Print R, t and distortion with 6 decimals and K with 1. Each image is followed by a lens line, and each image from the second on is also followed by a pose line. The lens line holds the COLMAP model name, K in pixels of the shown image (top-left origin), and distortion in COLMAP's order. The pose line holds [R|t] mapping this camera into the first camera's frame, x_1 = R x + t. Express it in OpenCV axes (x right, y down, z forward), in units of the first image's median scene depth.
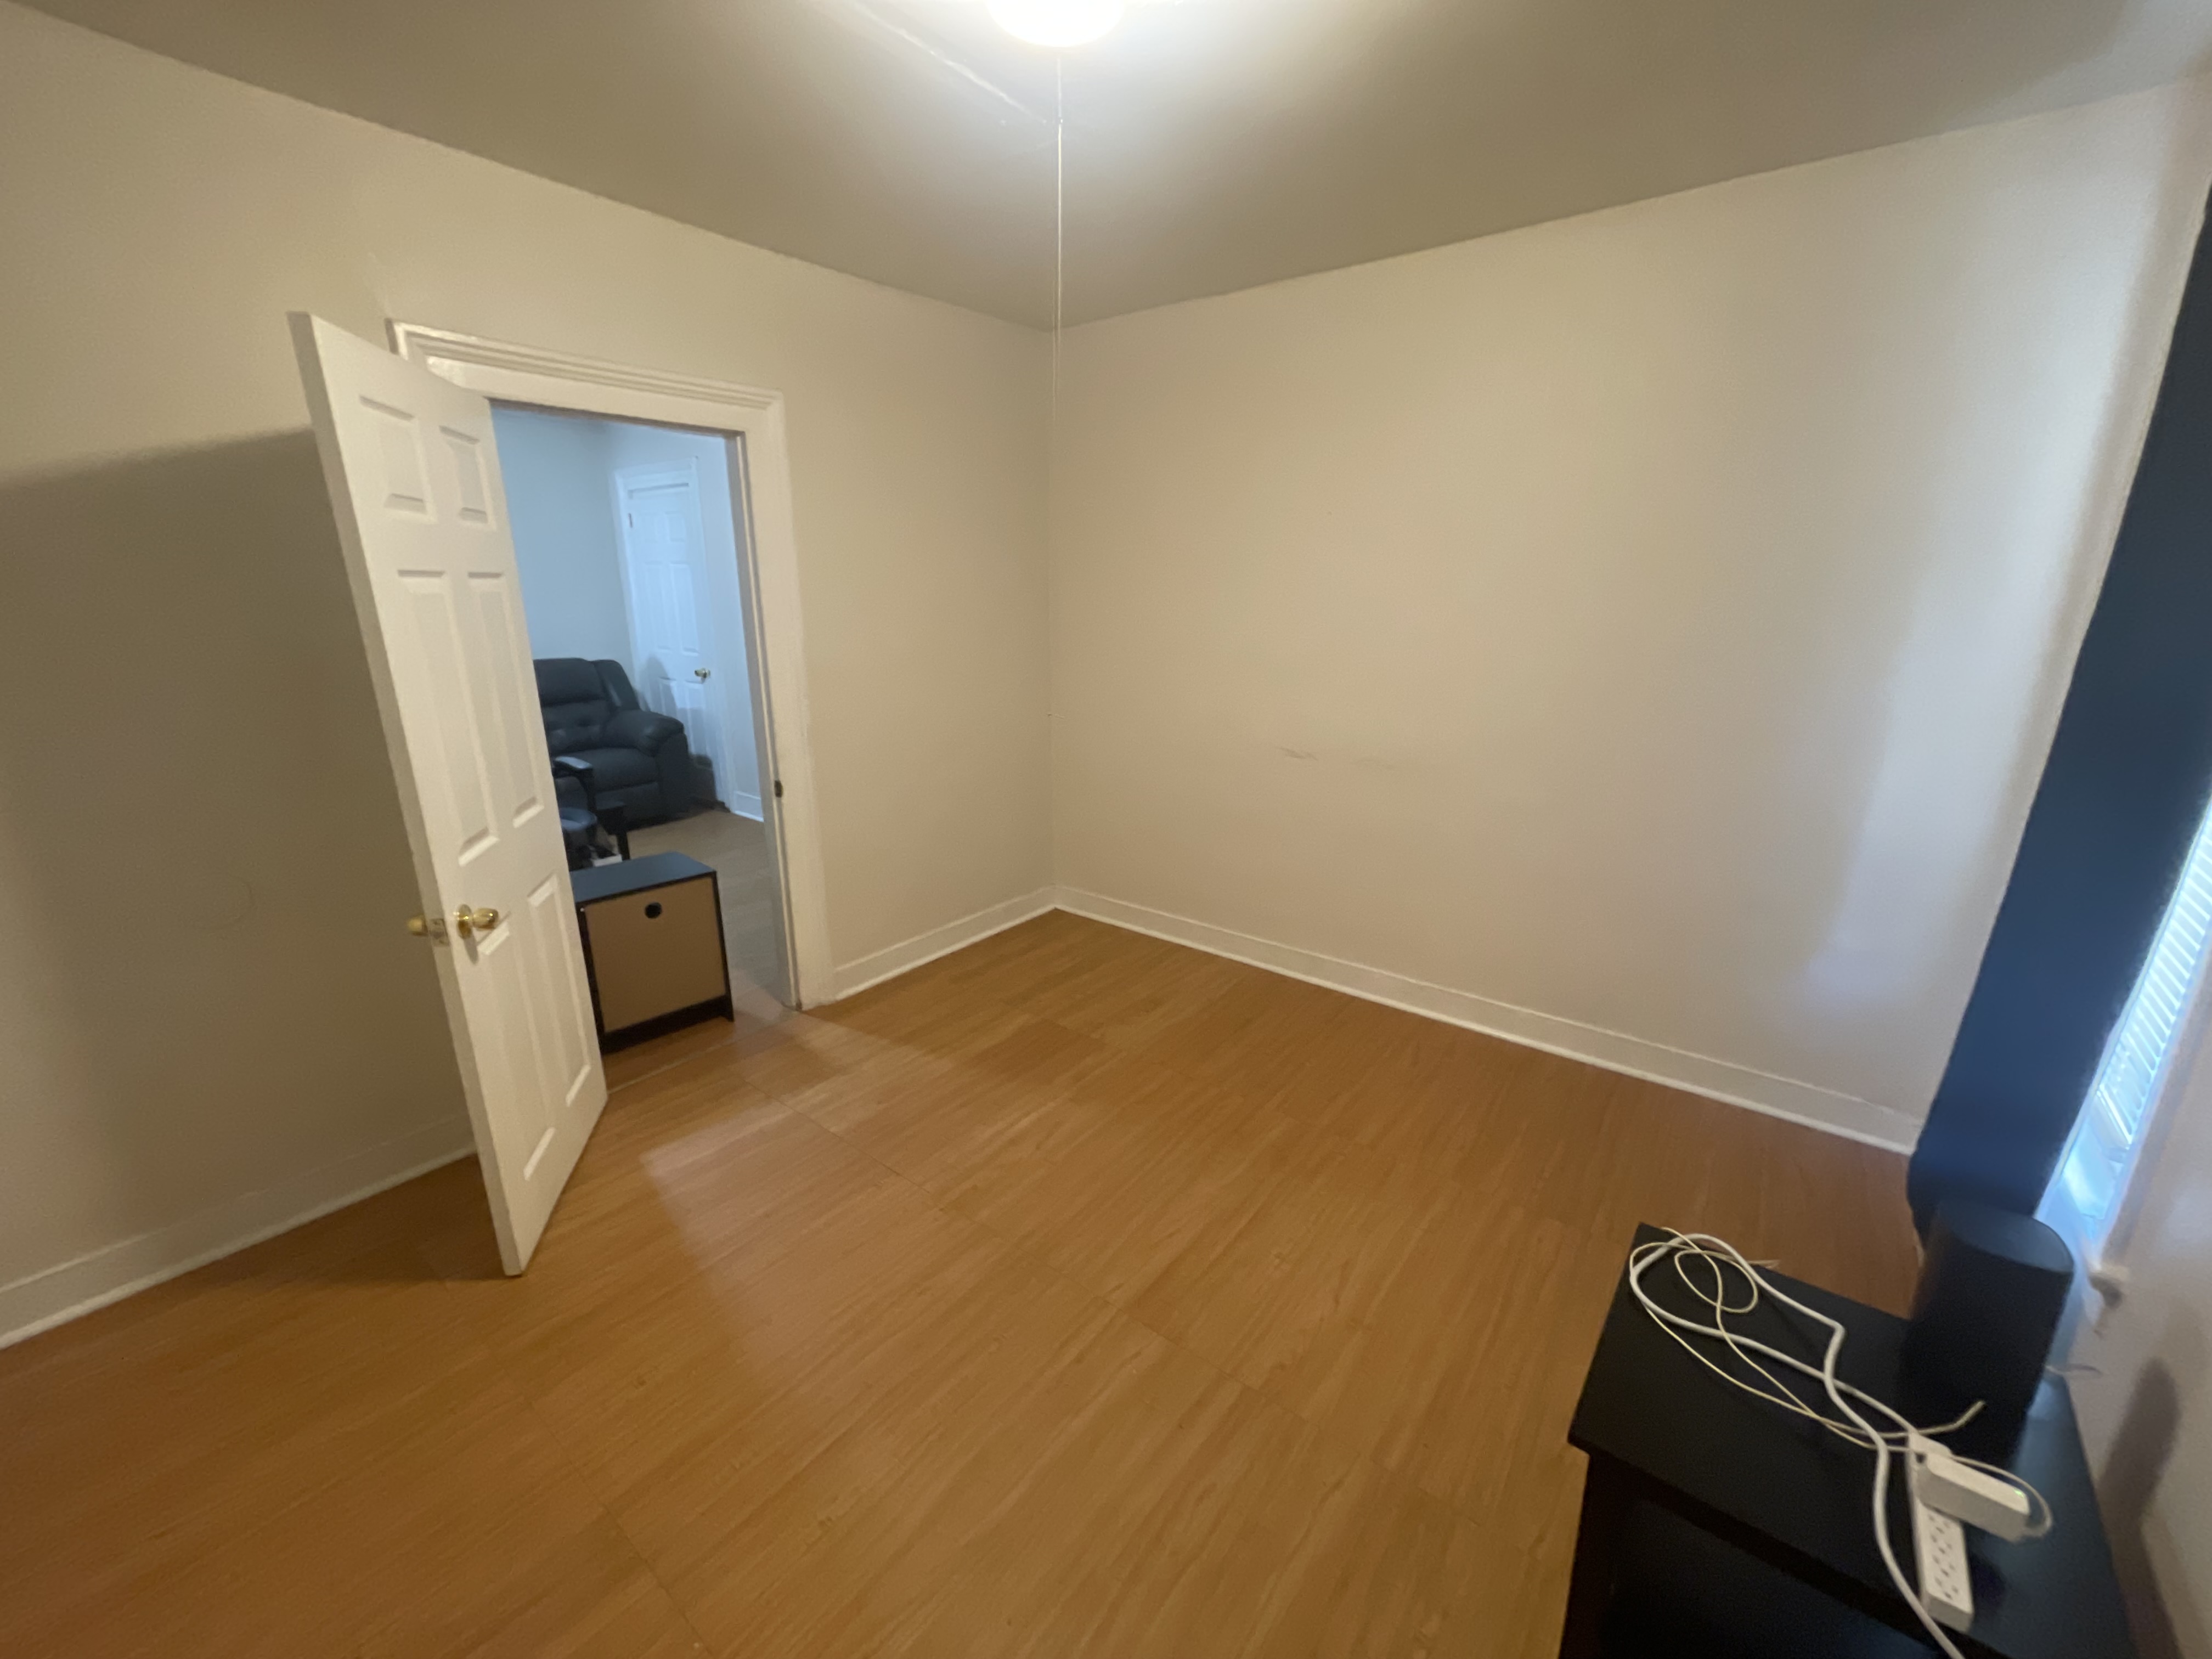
lens RADIAL K [[892.0, 0, 1121.3], [0, 892.0, 837.3], [0, 0, 1]] dist [0.008914, -0.000233]
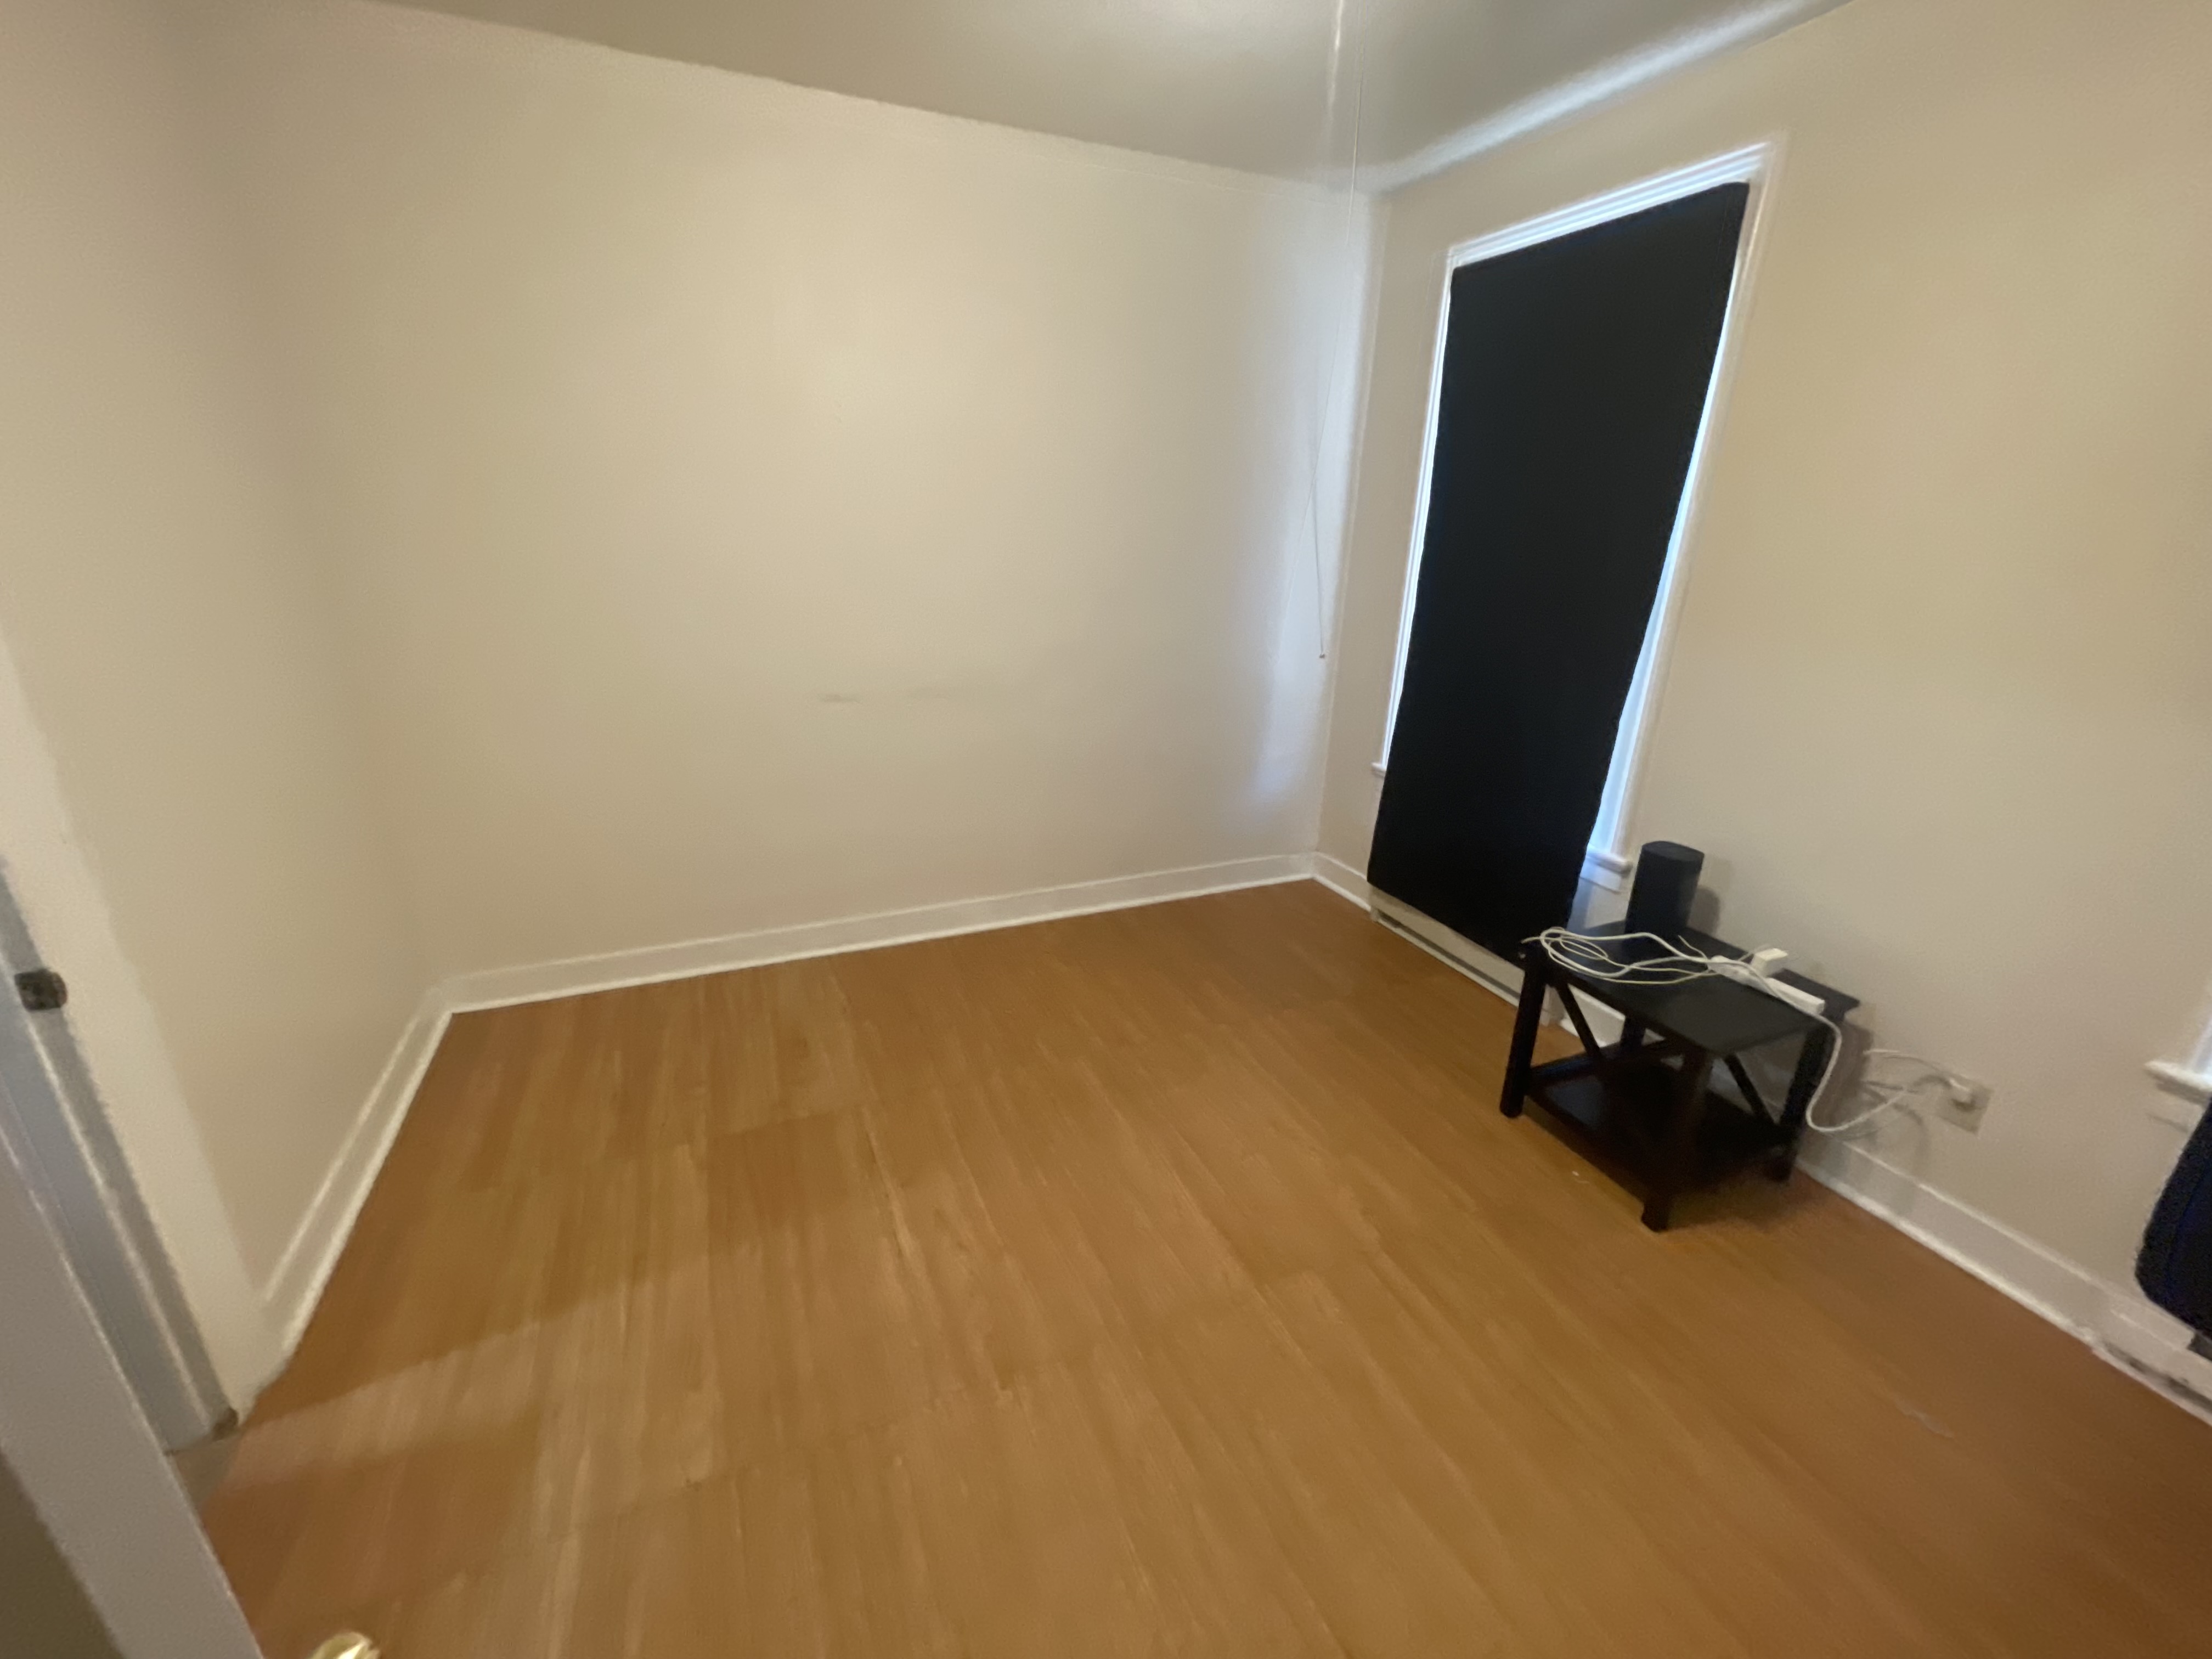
lens RADIAL K [[892.0, 0, 1107.6], [0, 892.0, 828.5], [0, 0, 1]] dist [0.008914, -0.000233]
pose [[0.496566, -0.287436, 0.819025, -0.451233], [0.220386, 0.954409, 0.201331, -0.098463], [-0.839555, 0.080528, 0.537274, 0.372751]]
